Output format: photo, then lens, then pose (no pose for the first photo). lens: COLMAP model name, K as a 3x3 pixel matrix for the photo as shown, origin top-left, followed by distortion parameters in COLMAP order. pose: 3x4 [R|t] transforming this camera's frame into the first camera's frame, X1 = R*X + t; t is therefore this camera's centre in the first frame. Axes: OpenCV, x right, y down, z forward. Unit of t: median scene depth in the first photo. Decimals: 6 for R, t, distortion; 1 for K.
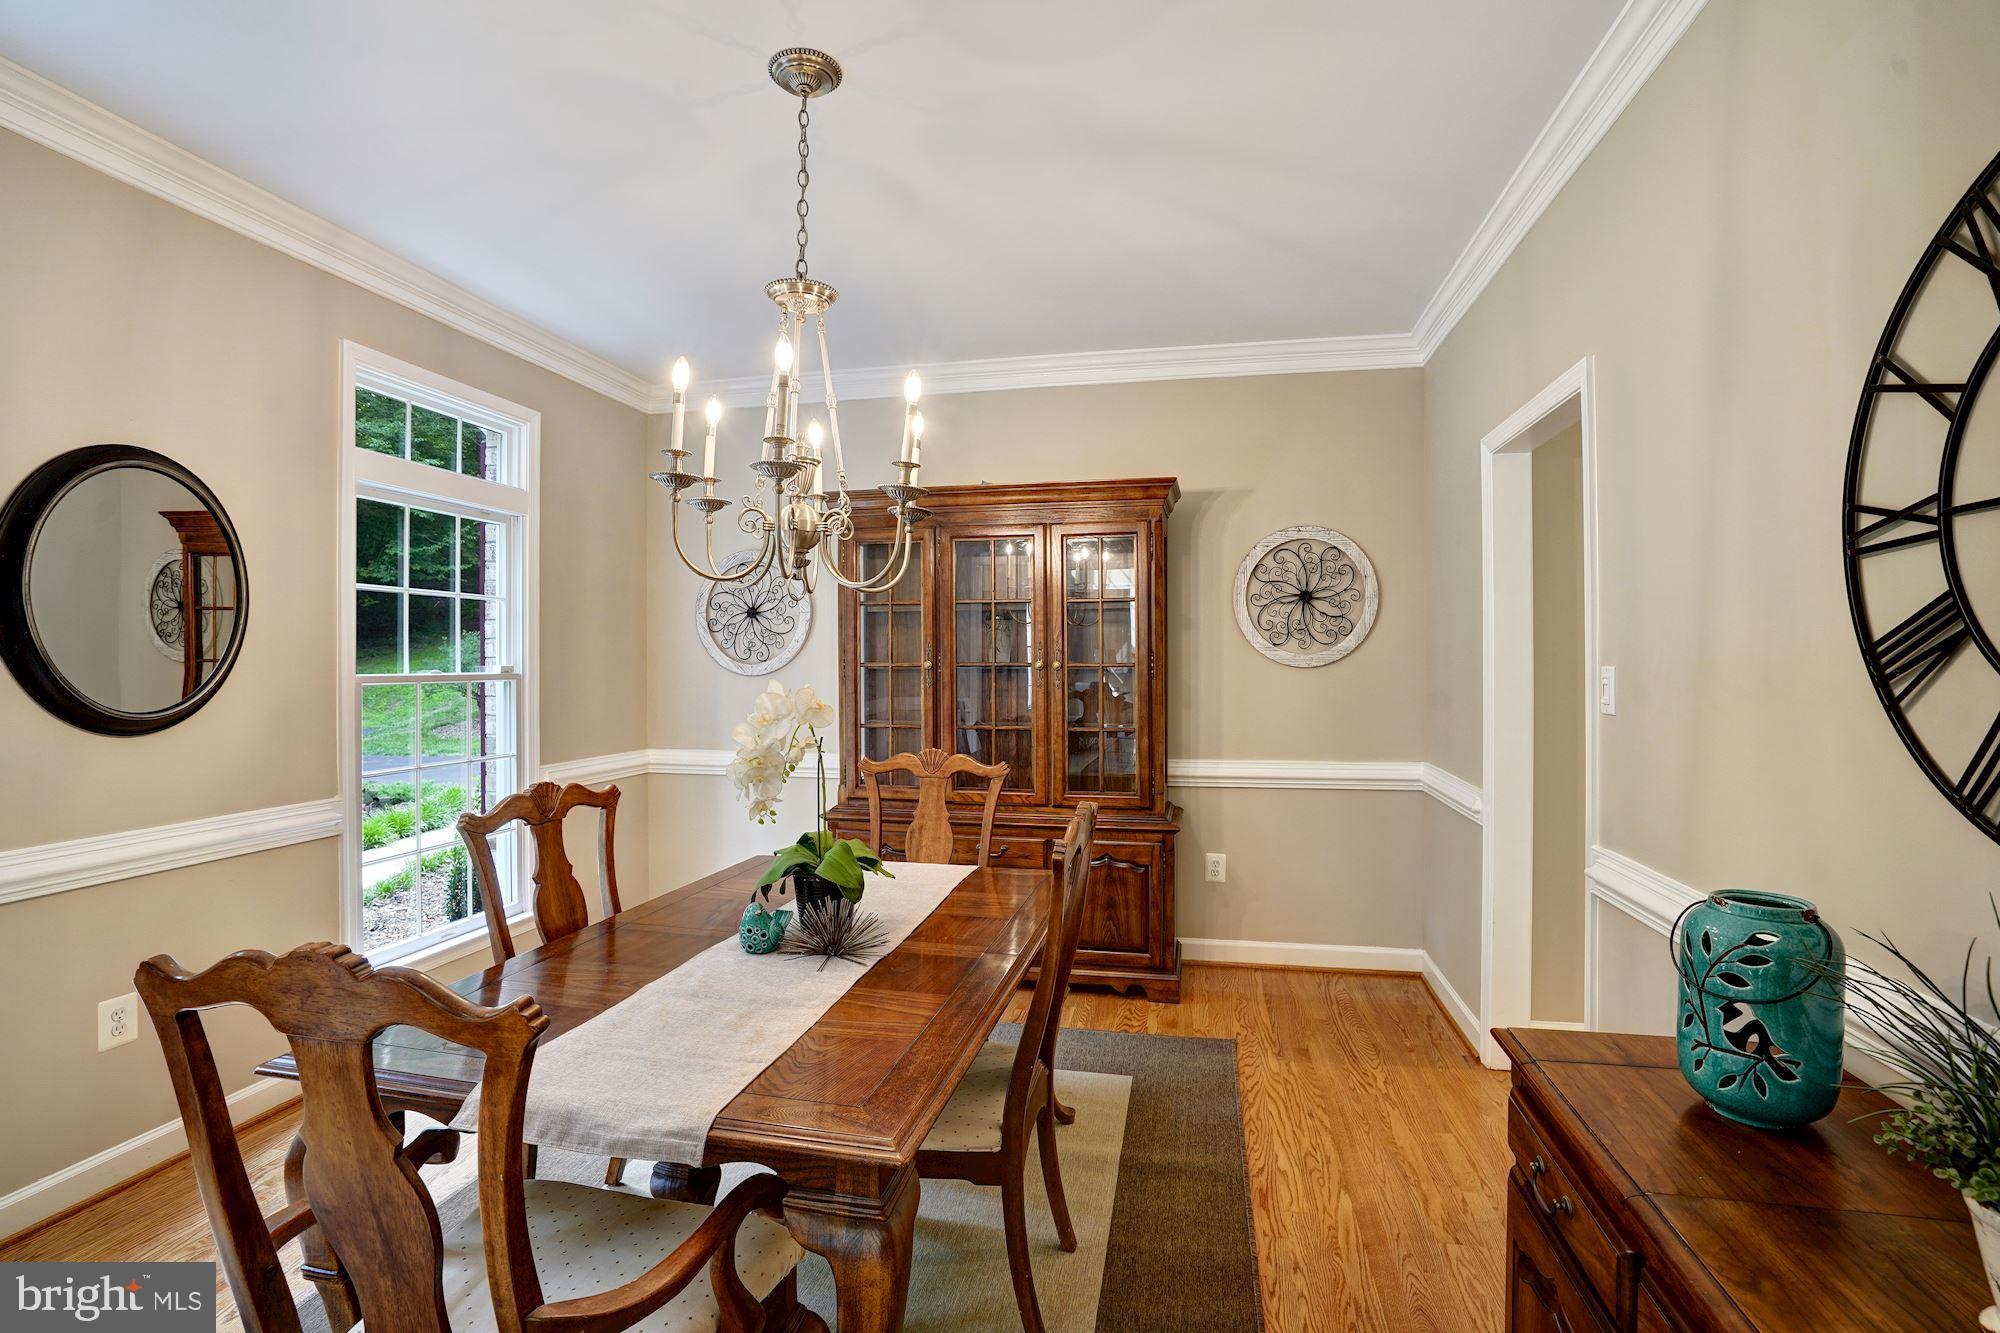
lens RADIAL K [[925.7, 0, 1000.0], [0, 925.7, 666.5], [0, 0, 1]] dist [-0.070070, 0.019796]
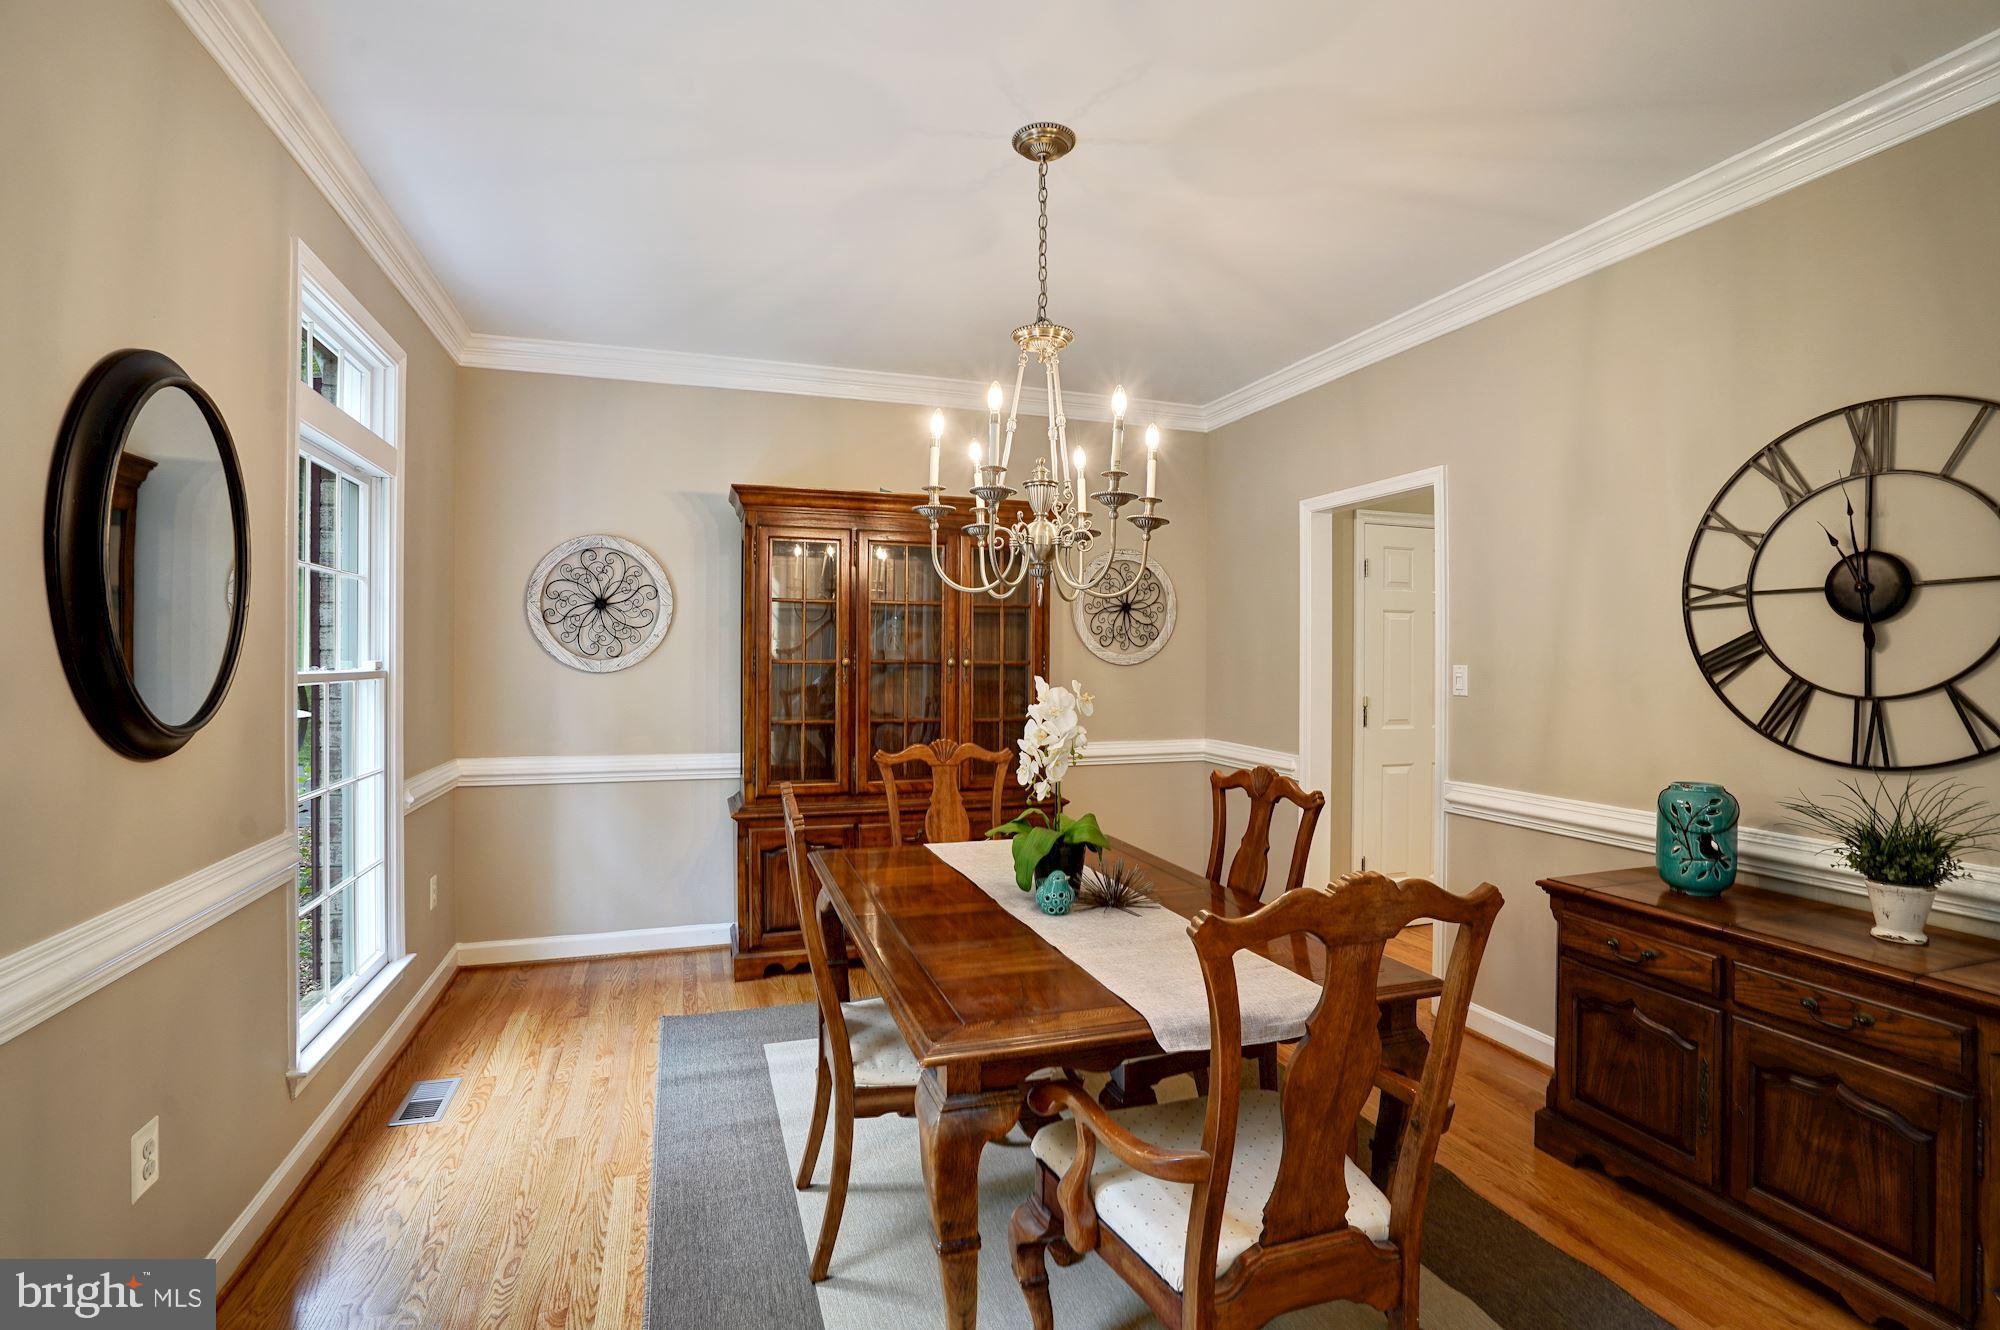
lens RADIAL K [[927.4, 0, 1004.9], [0, 927.4, 660.3], [0, 0, 1]] dist [-0.057470, 0.022211]
pose [[0.862531, 0.004411, 0.505985, -0.572793], [-0.003576, 0.999990, -0.002621, -0.002245], [-0.505991, 0.000452, 0.862538, 0.019395]]
